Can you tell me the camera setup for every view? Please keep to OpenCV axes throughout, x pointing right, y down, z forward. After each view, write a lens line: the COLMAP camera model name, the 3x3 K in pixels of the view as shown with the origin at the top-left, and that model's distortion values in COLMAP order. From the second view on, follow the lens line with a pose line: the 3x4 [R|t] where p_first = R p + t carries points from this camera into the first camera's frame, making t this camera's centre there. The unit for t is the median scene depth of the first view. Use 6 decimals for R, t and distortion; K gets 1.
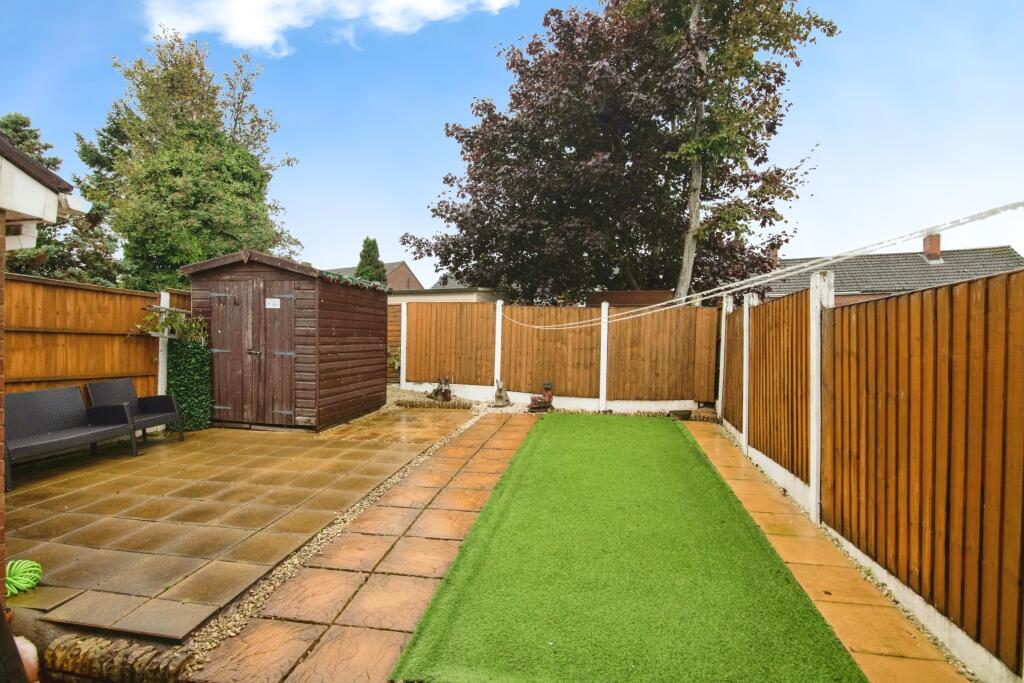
lens RADIAL K [[466.1, 0, 509.6], [0, 466.1, 338.9], [0, 0, 1]] dist [-0.000055, -0.000033]
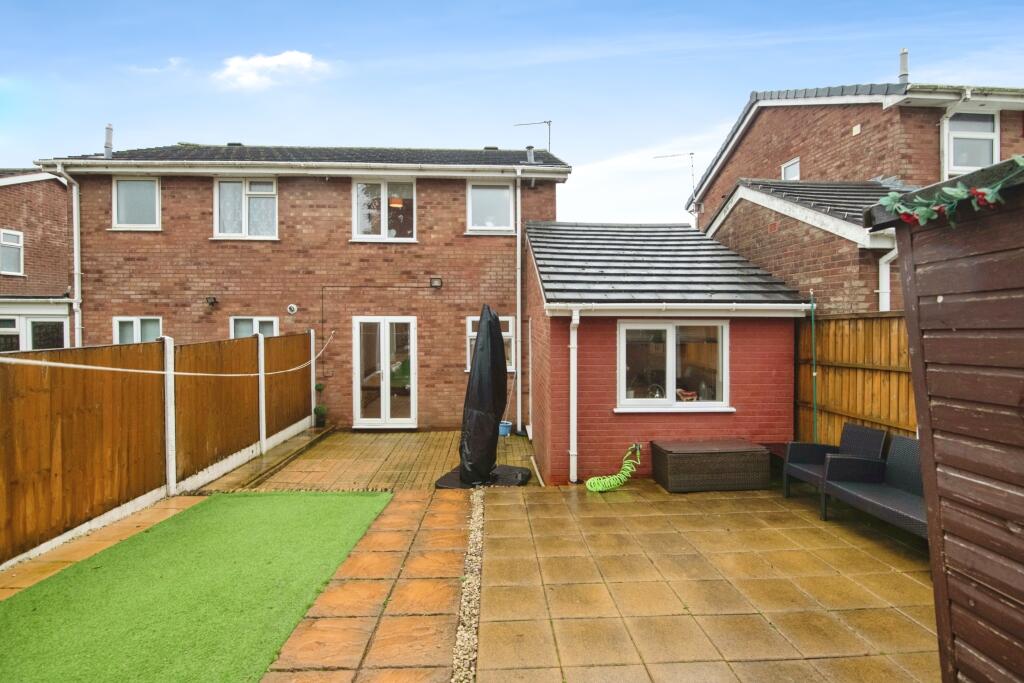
lens RADIAL K [[466.1, 0, 509.6], [0, 466.1, 338.9], [0, 0, 1]] dist [-0.000055, -0.000033]
pose [[-0.976582, 0.005545, -0.215072, -0.176373], [0.002570, 0.999897, 0.014112, -0.099336], [0.215129, 0.013229, -0.976496, 1.950754]]
